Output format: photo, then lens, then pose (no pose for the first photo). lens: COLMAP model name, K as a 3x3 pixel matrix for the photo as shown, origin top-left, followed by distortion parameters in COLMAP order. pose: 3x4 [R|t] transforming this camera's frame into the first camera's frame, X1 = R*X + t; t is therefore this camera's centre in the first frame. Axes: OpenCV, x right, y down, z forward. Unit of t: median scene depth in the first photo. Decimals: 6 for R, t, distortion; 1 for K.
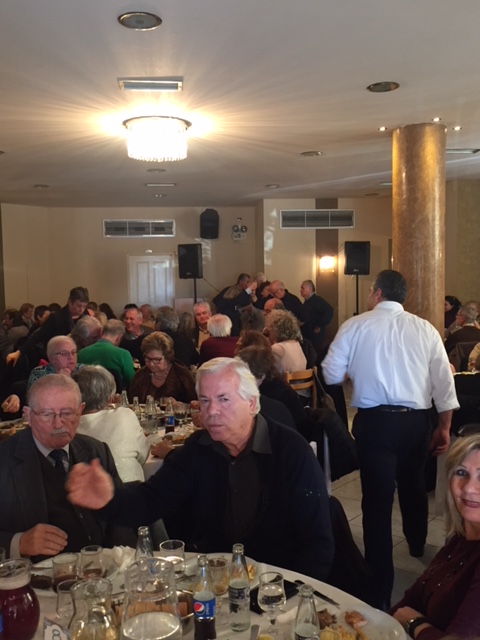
lens RADIAL K [[610.4, 0, 240.0], [0, 610.4, 320.0], [0, 0, 1]] dist [0.016757, -0.008692]
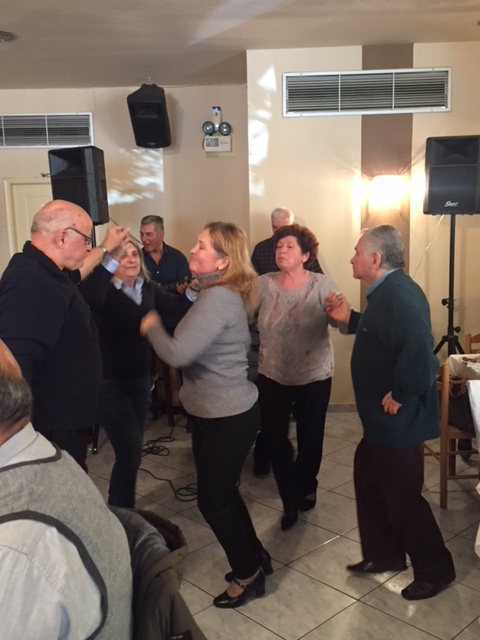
lens RADIAL K [[610.4, 0, 240.0], [0, 610.4, 320.0], [0, 0, 1]] dist [0.016757, -0.008692]
pose [[0.994510, 0.006214, -0.104460, 0.081850], [0.003024, 0.996111, 0.088052, -0.036236], [0.104601, -0.087885, 0.990623, 0.522202]]
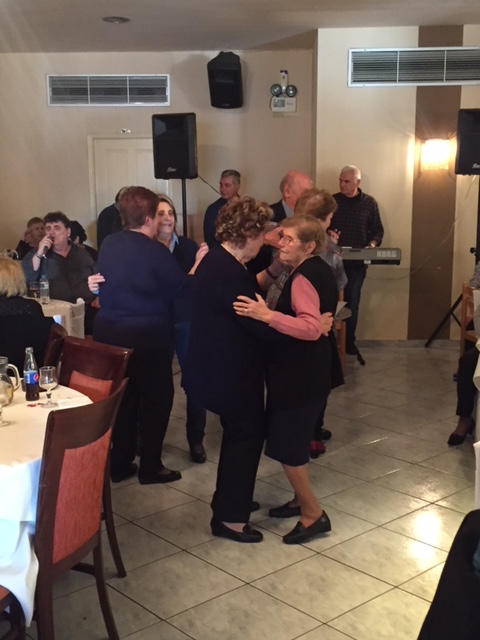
lens RADIAL K [[779.8, 0, 240.0], [0, 779.8, 320.0], [0, 0, 1]] dist [-0.015802, 0.079297]
pose [[0.990367, 0.033082, -0.134459, 0.069573], [-0.018539, 0.993977, 0.108007, -0.017560], [0.137222, -0.104474, 0.985015, 0.292908]]
